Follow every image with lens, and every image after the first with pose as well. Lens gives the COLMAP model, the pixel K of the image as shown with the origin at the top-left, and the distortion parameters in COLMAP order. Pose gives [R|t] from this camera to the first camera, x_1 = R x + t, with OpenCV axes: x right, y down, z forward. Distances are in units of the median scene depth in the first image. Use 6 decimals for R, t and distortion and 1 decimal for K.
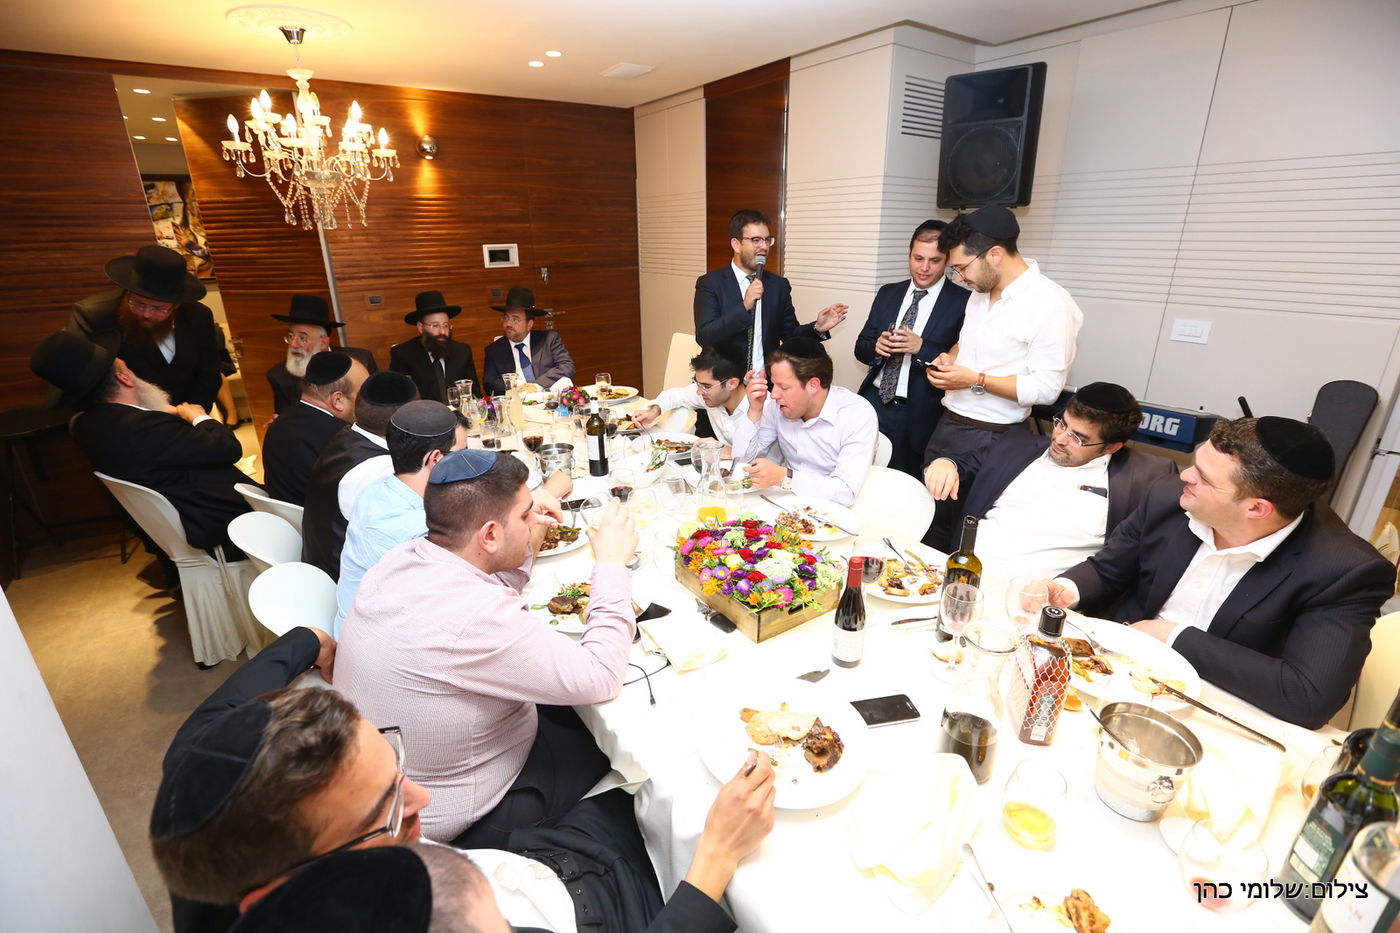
lens RADIAL K [[646.4, 0, 704.9], [0, 646.4, 463.0], [0, 0, 1]] dist [-0.028986, 0.004425]
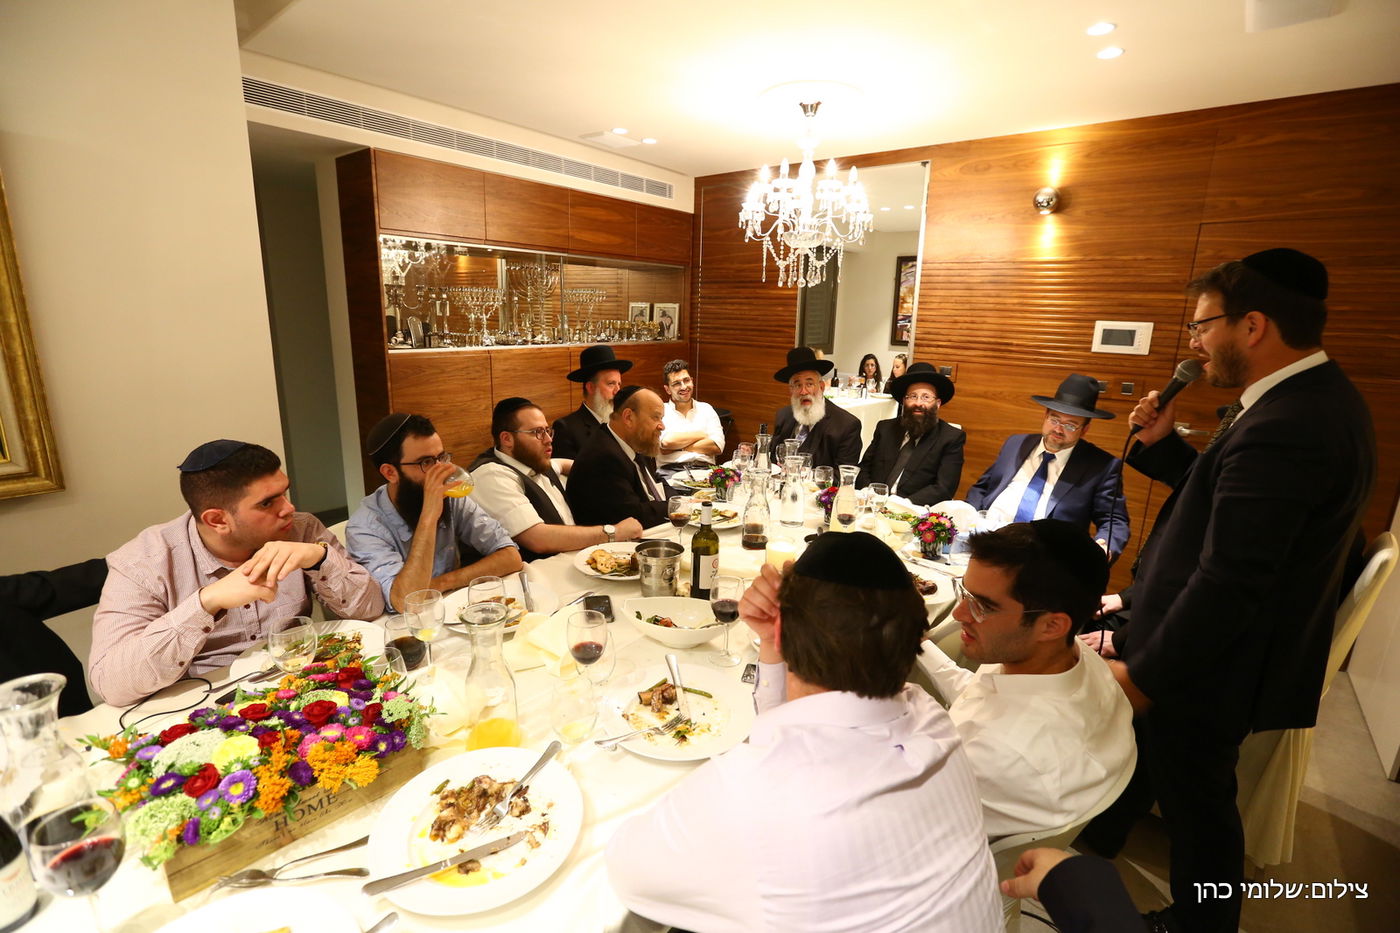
lens RADIAL K [[646.4, 0, 721.0], [0, 646.4, 458.6], [0, 0, 1]] dist [-0.028986, 0.004425]
pose [[0.227189, 0.226461, -0.947154, 0.312419], [-0.368534, 0.920248, 0.131629, -0.145273], [0.901425, 0.319154, 0.292529, 0.491010]]
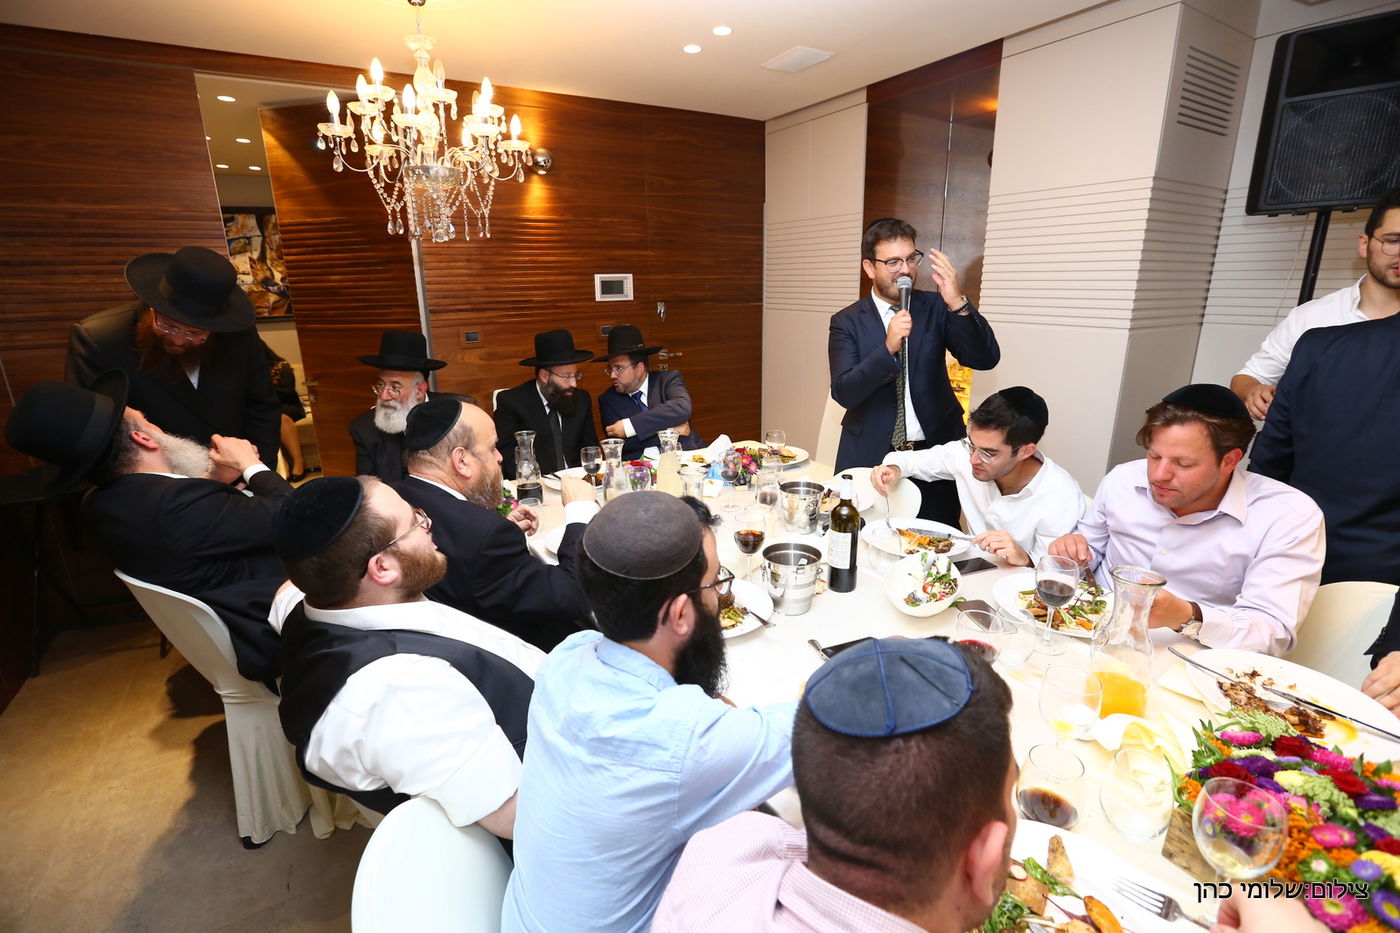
lens RADIAL K [[646.4, 0, 701.2], [0, 646.4, 461.4], [0, 0, 1]] dist [-0.028986, 0.004425]
pose [[0.997535, 0.015417, -0.068453, -0.155386], [-0.020270, 0.997286, -0.070781, -0.037029], [0.067176, 0.071994, 0.995140, 0.190038]]
